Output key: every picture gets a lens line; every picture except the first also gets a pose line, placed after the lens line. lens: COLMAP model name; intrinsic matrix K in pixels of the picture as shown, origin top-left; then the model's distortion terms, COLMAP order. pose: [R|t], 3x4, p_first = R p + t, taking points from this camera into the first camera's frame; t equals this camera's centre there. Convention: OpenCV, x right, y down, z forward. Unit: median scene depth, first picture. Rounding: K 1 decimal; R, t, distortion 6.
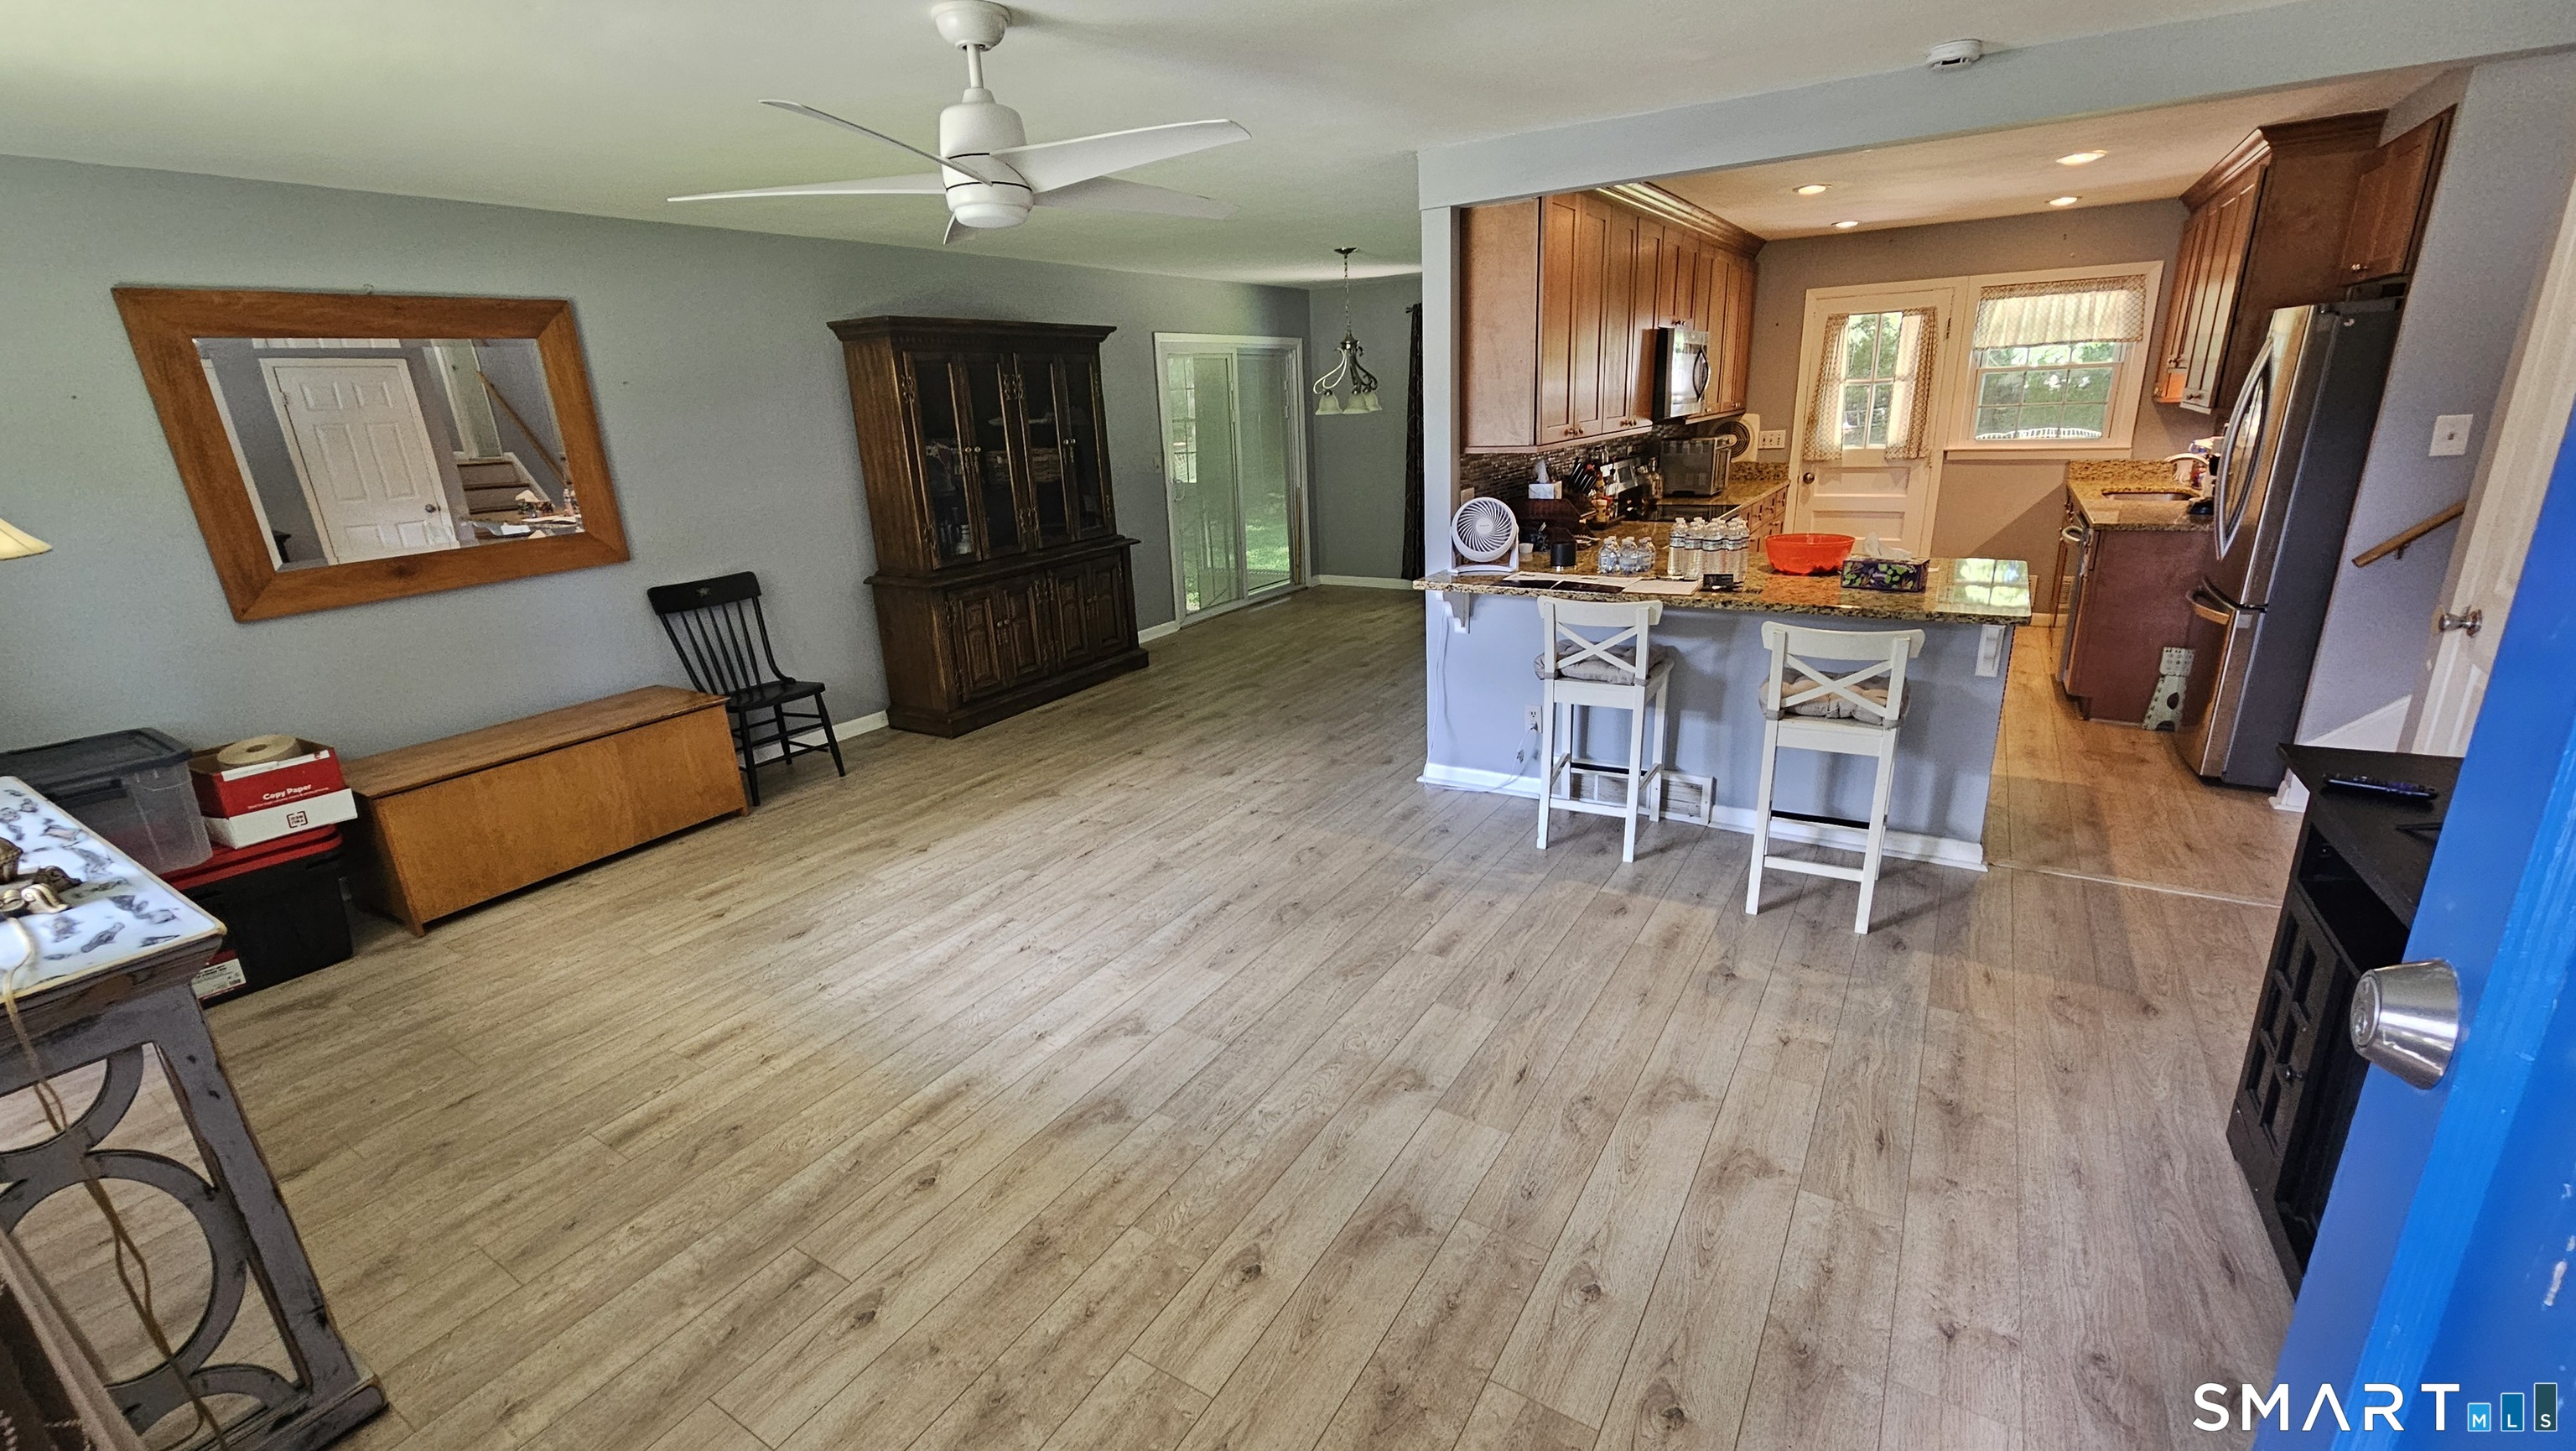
lens RADIAL K [[1071.8, 0, 1265.1], [0, 1071.8, 746.5], [0, 0, 1]] dist [-0.009616, 0.000247]
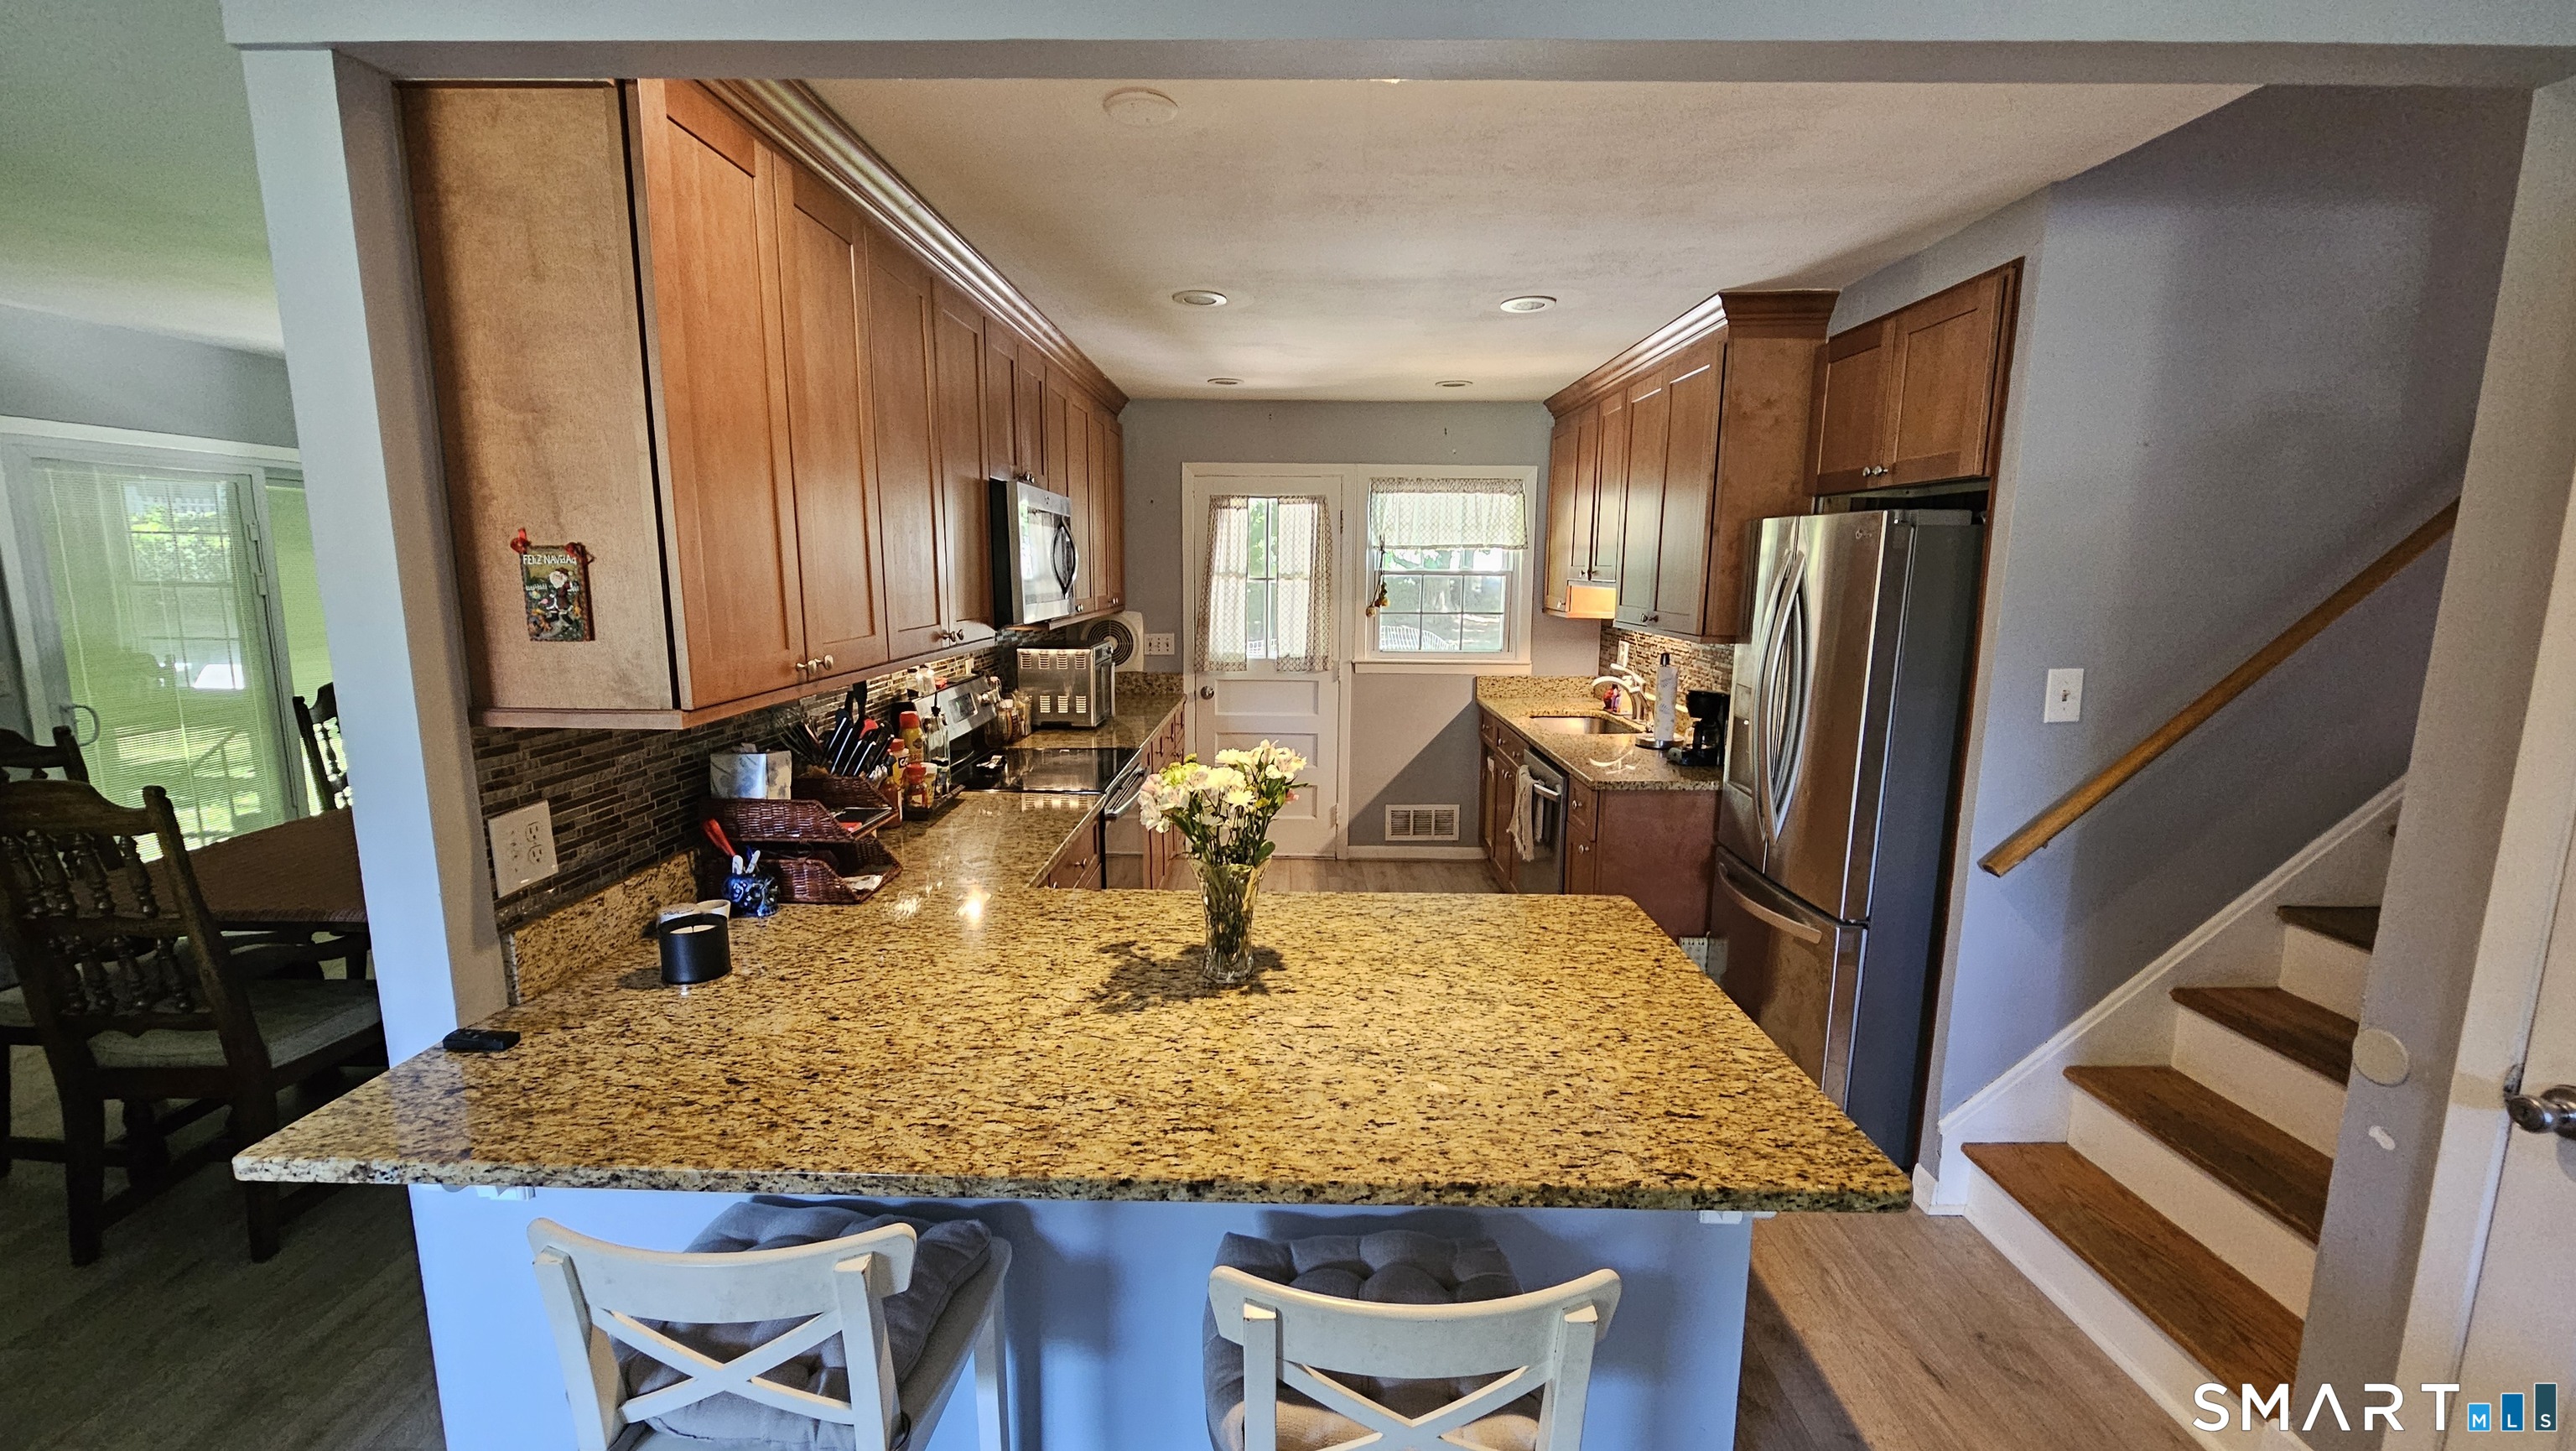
lens RADIAL K [[1071.5, 0, 1286.6], [0, 1071.5, 738.0], [0, 0, 1]] dist [-0.004214, 0.000322]
pose [[0.839132, -0.033987, 0.542865, 0.182569], [0.121183, 0.984642, -0.125673, -0.159480], [-0.530256, 0.171243, 0.830364, 0.454850]]
